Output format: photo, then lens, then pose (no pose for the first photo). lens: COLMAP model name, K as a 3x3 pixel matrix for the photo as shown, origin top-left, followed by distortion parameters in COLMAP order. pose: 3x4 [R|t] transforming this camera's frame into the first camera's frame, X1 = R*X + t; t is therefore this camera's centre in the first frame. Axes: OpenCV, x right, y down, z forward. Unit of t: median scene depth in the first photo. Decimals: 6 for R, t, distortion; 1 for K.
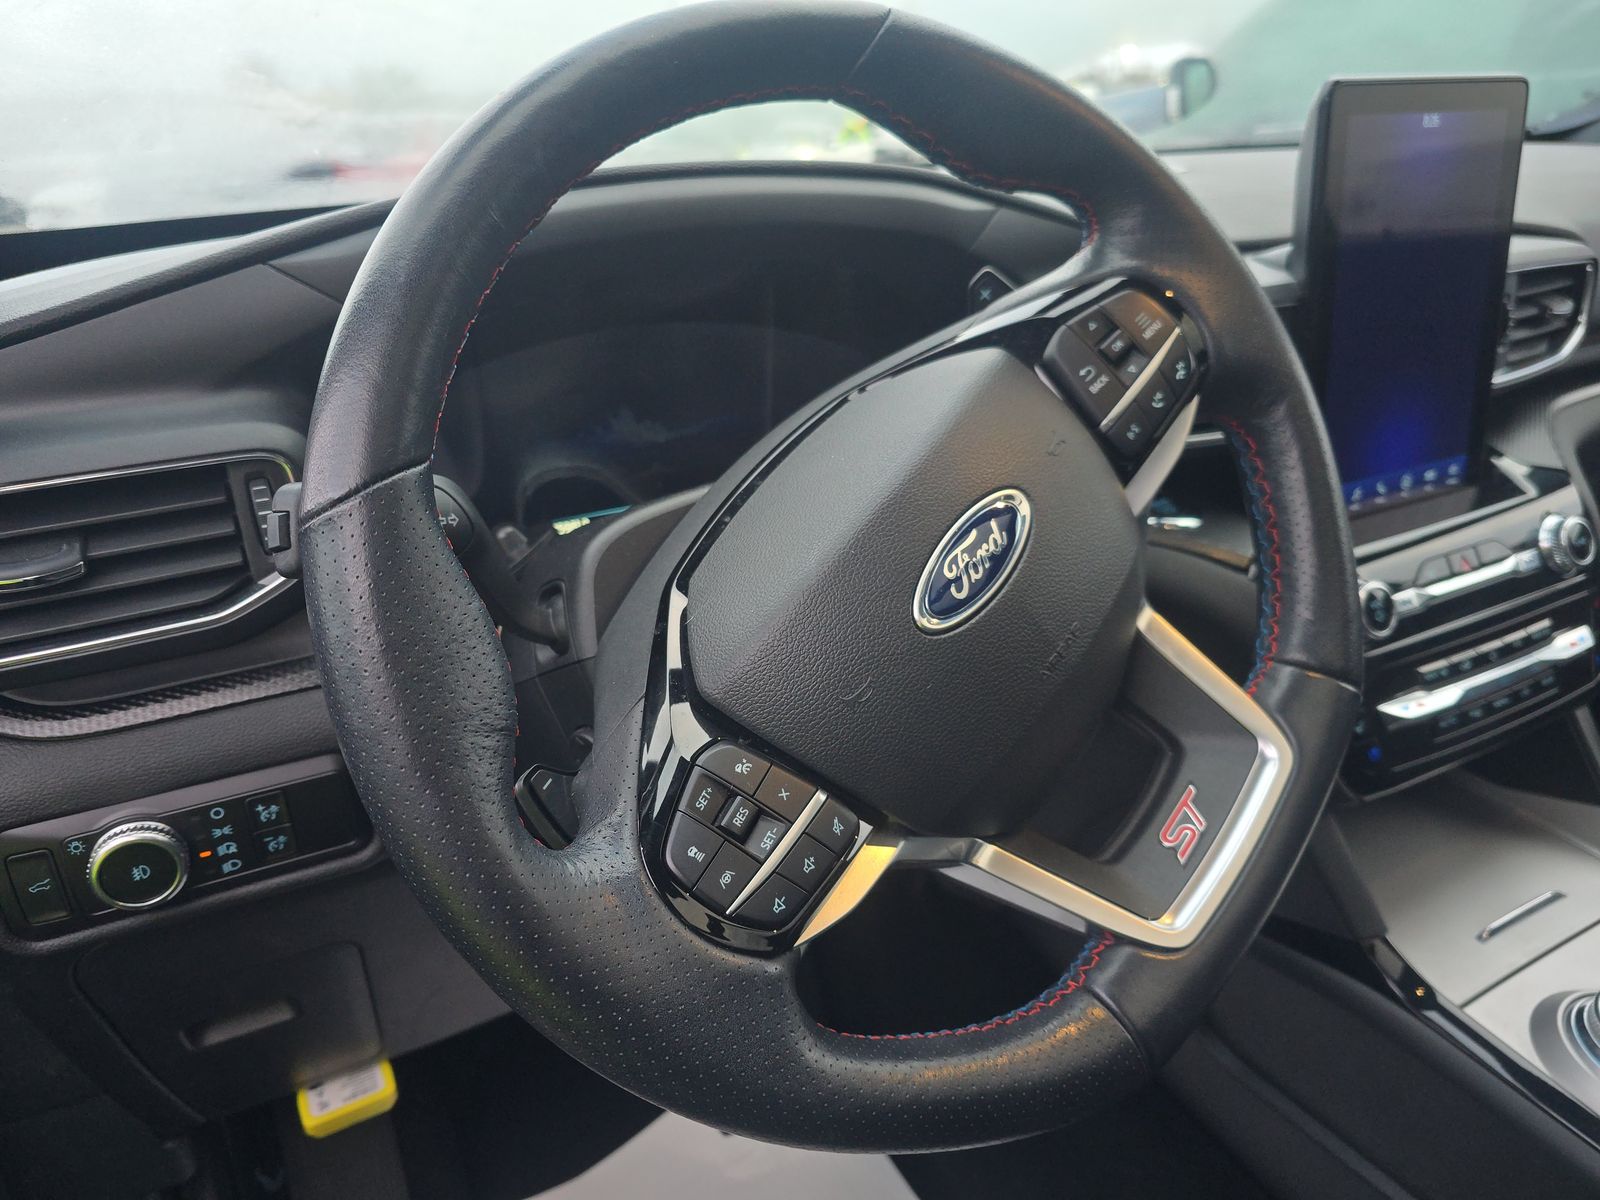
lens RADIAL K [[1073.2, 0, 800.0], [0, 1073.2, 600.0], [0, 0, 1]] dist [-0.000284, -0.000493]
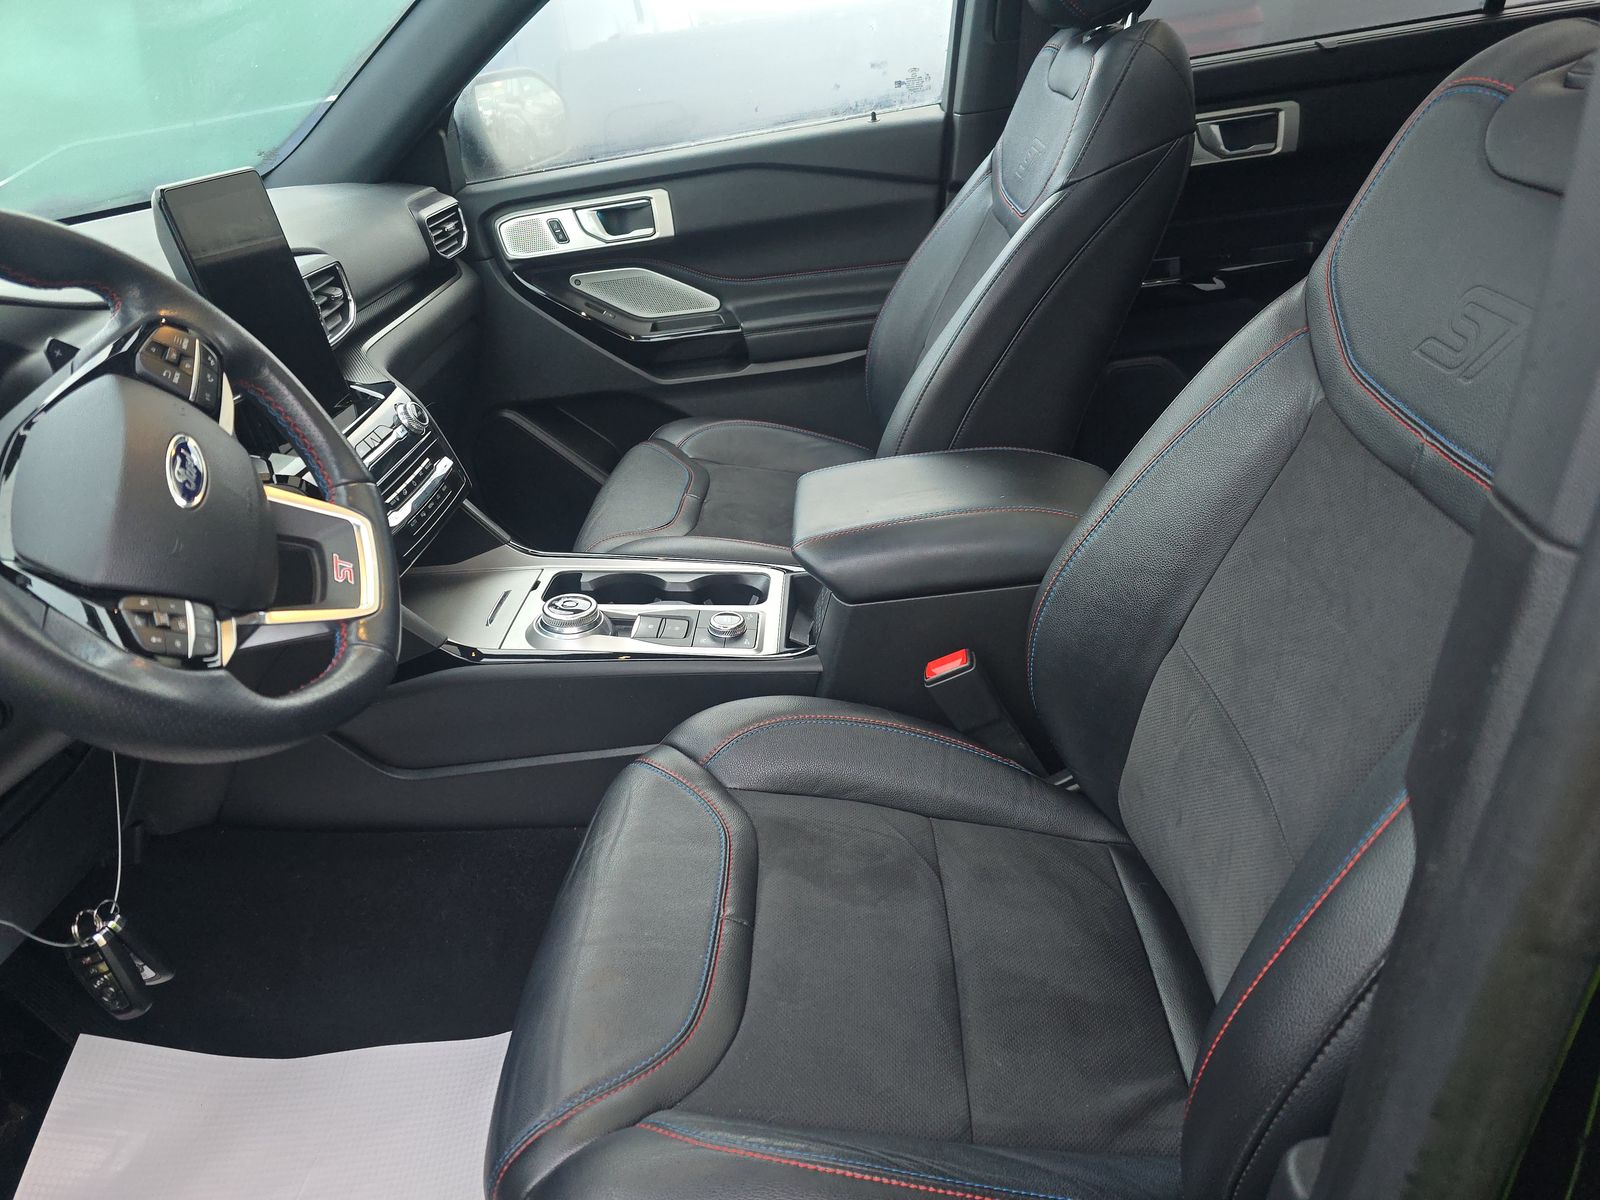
lens RADIAL K [[1073.2, 0, 800.0], [0, 1073.2, 600.0], [0, 0, 1]] dist [-0.000284, -0.000493]
pose [[0.492391, -0.419095, 0.762831, -0.717297], [0.434881, 0.877660, 0.201475, 0.213911], [-0.753943, 0.232536, 0.614408, -0.793926]]
